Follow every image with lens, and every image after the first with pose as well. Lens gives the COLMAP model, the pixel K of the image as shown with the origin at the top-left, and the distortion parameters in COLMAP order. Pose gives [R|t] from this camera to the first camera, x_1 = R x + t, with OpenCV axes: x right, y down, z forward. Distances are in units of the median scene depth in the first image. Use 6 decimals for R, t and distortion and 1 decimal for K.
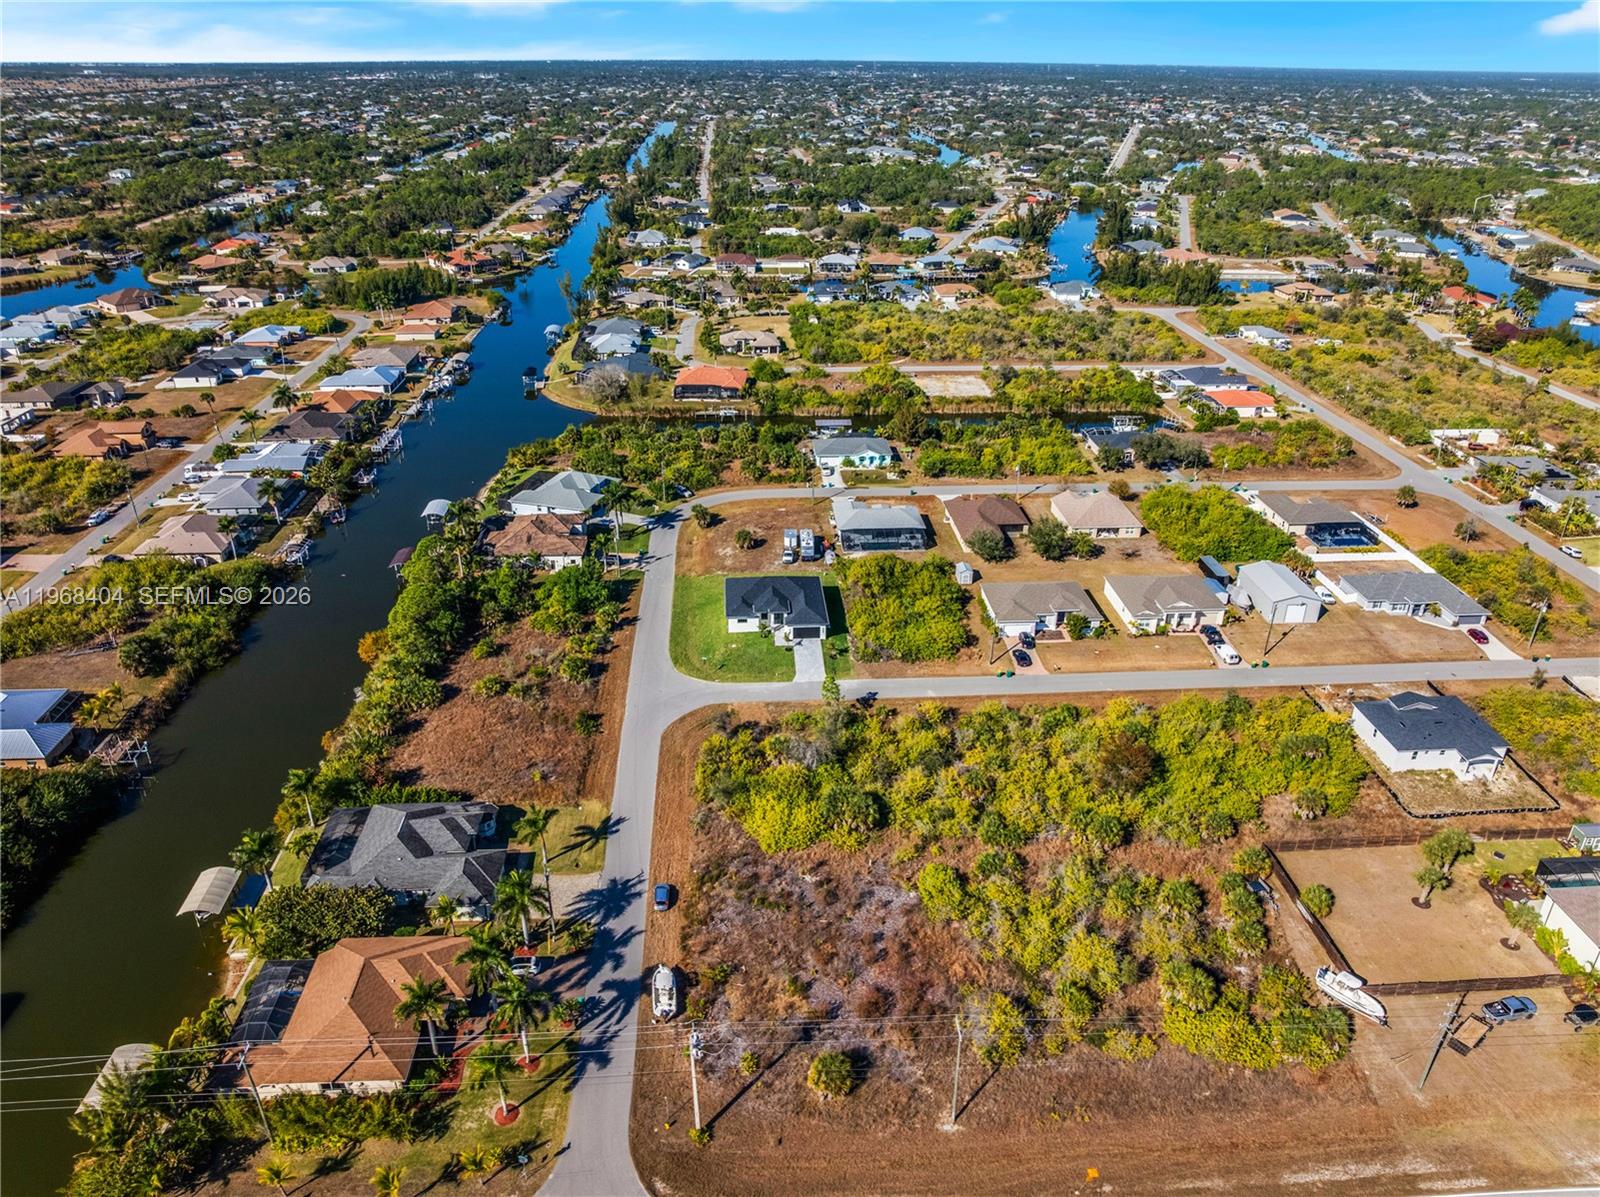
lens RADIAL K [[1129.4, 0, 802.0], [0, 1129.4, 598.4], [0, 0, 1]] dist [-0.058955, 0.028733]
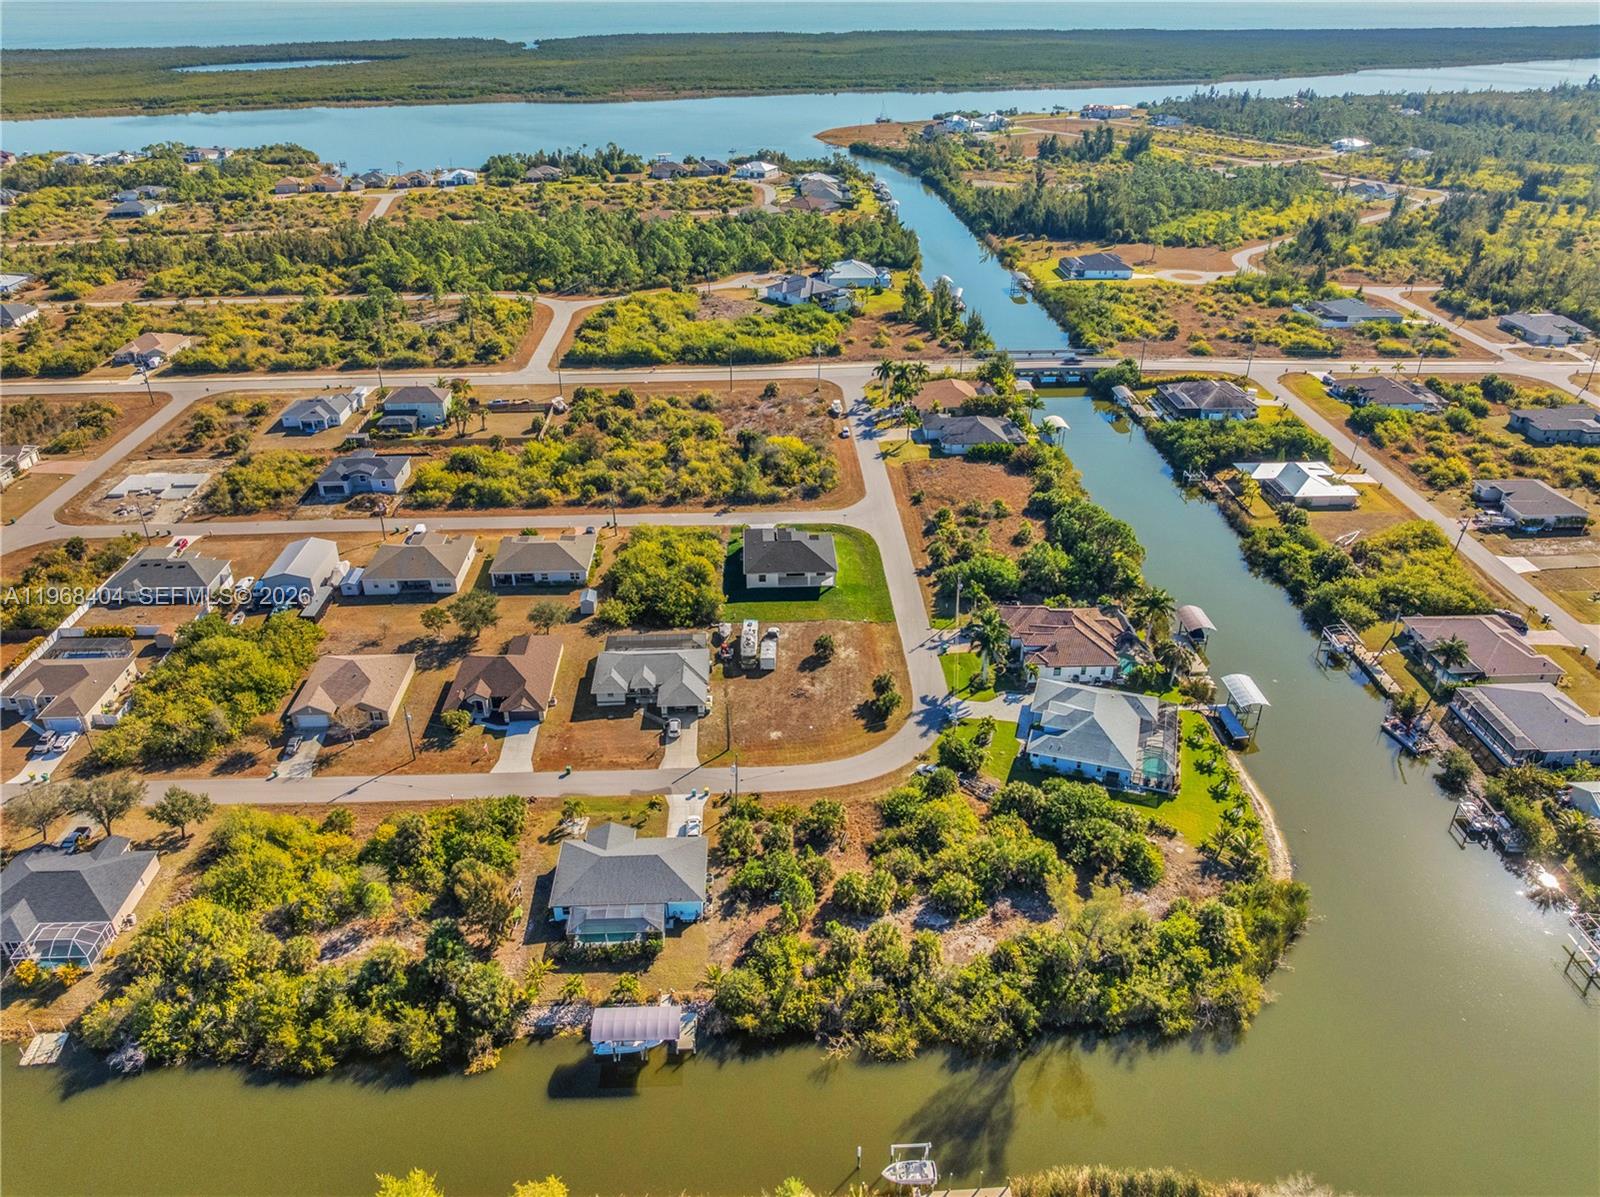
lens RADIAL K [[1129.4, 0, 797.2], [0, 1129.4, 599.8], [0, 0, 1]] dist [-0.058955, 0.028733]
pose [[-0.999678, -0.020743, 0.014639, -0.049230], [0.000093, 0.573609, 0.819129, -0.881747], [-0.025389, 0.818866, -0.573422, 1.696441]]
